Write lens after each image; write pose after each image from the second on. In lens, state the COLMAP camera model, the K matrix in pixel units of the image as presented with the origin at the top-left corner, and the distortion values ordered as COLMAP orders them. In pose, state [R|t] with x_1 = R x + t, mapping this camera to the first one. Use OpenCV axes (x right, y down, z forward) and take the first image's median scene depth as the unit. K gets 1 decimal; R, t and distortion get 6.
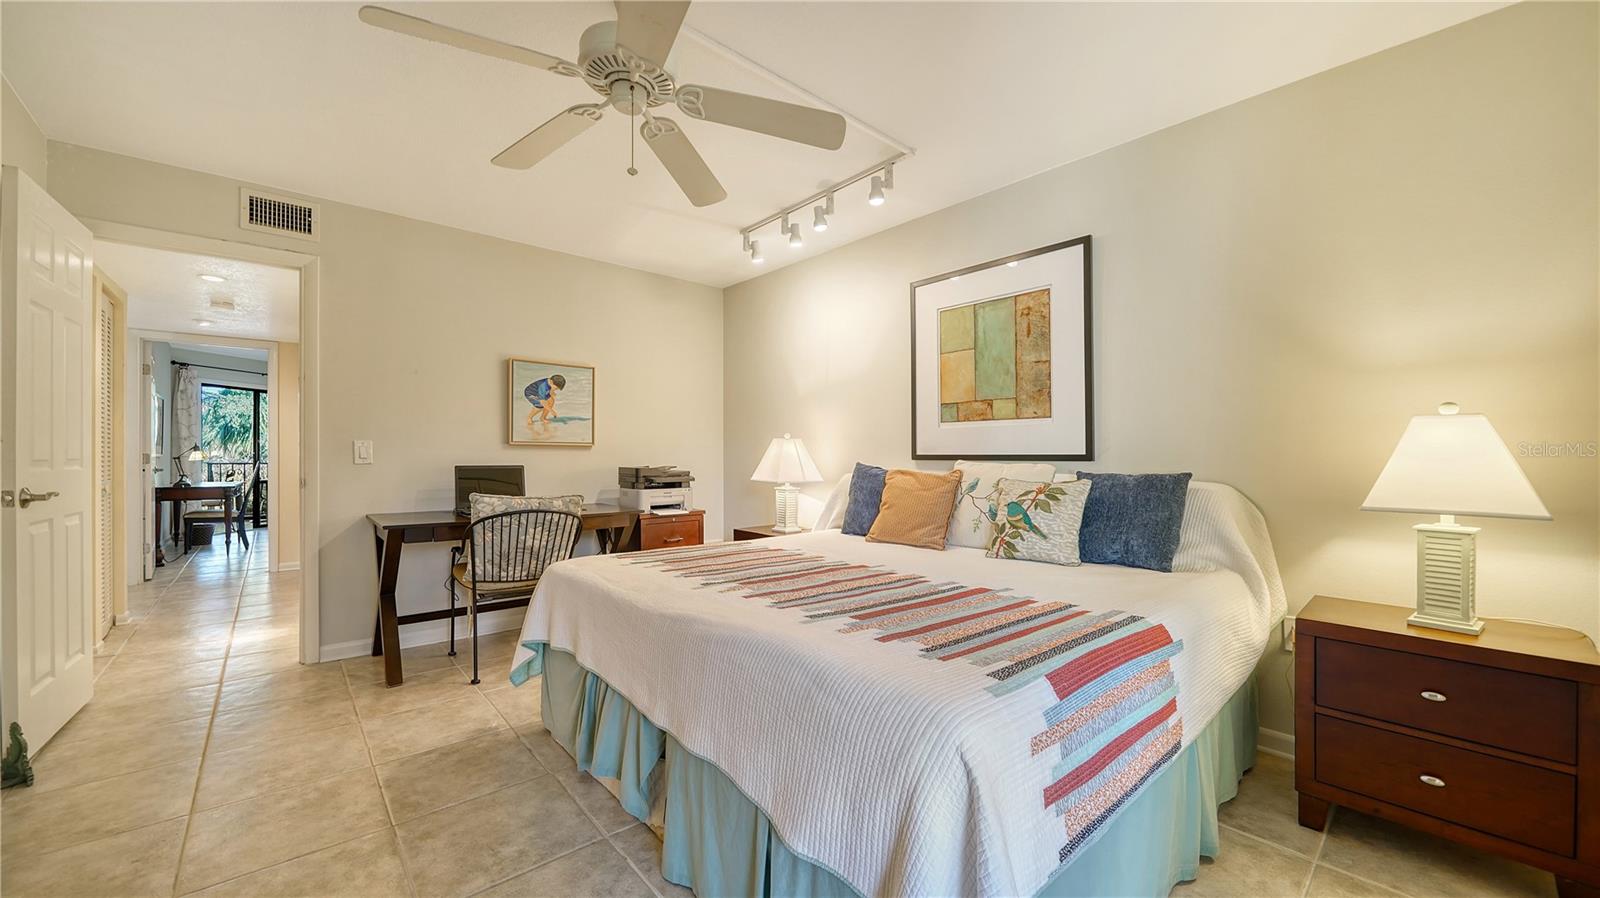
lens RADIAL K [[596.1, 0, 800.0], [0, 596.1, 449.0], [0, 0, 1]] dist [0.015027, -0.000028]
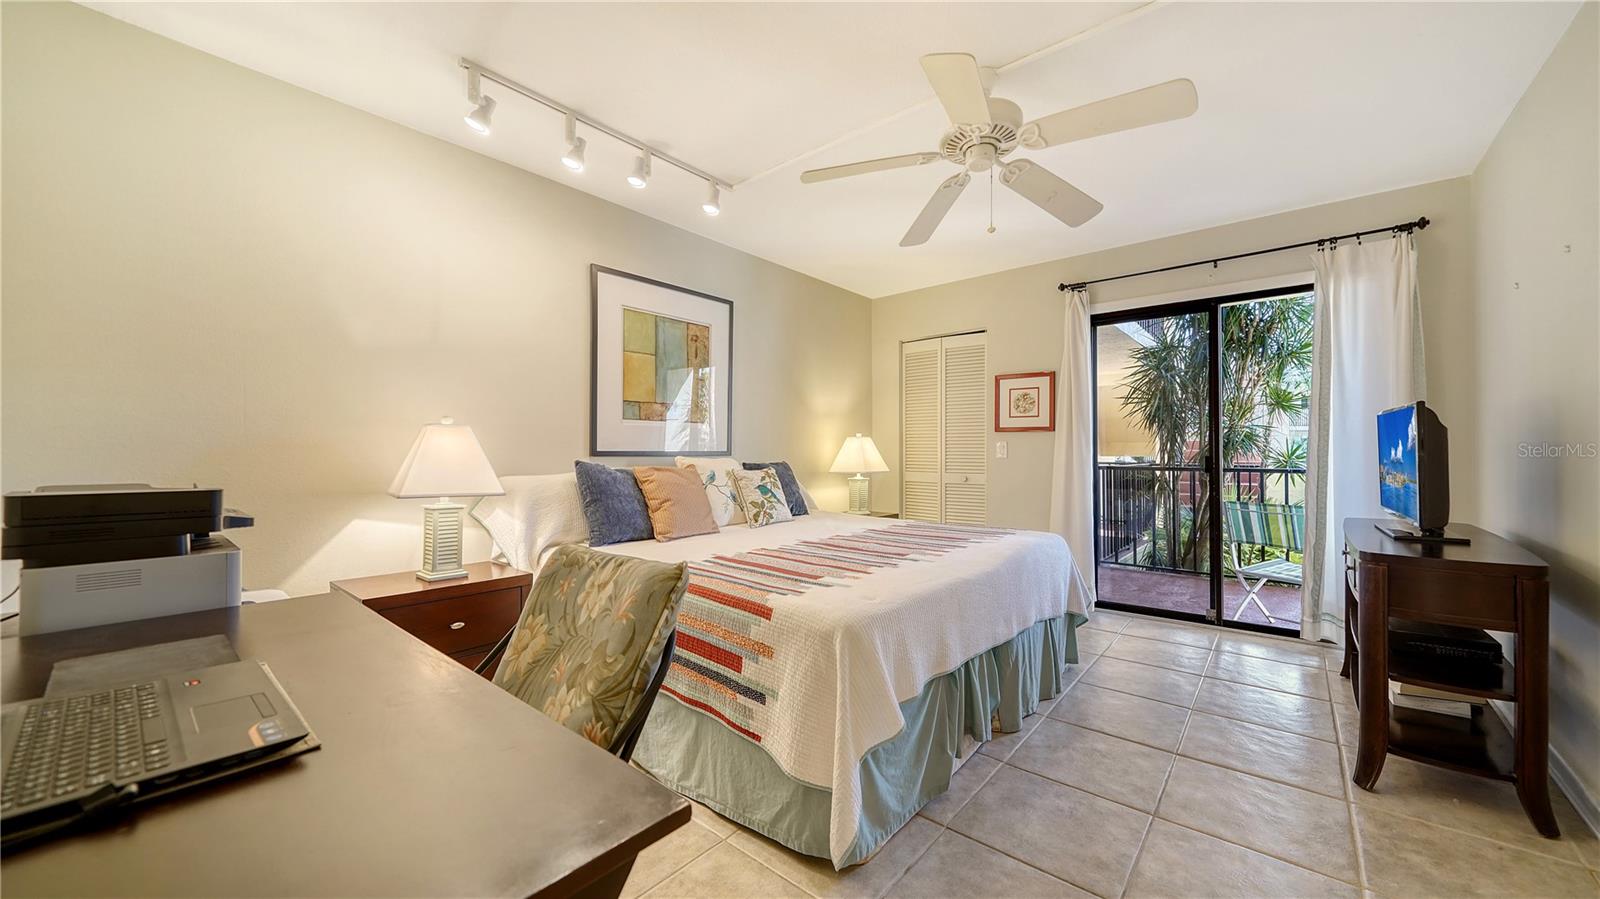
lens RADIAL K [[572.9, 0, 800.0], [0, 572.9, 449.5], [0, 0, 1]] dist [-0.000429, -0.000016]
pose [[-0.137795, 0.004987, 0.990448, -0.820332], [-0.004793, 0.999972, -0.005702, 0.011059], [-0.990449, -0.005533, -0.137768, 0.911287]]
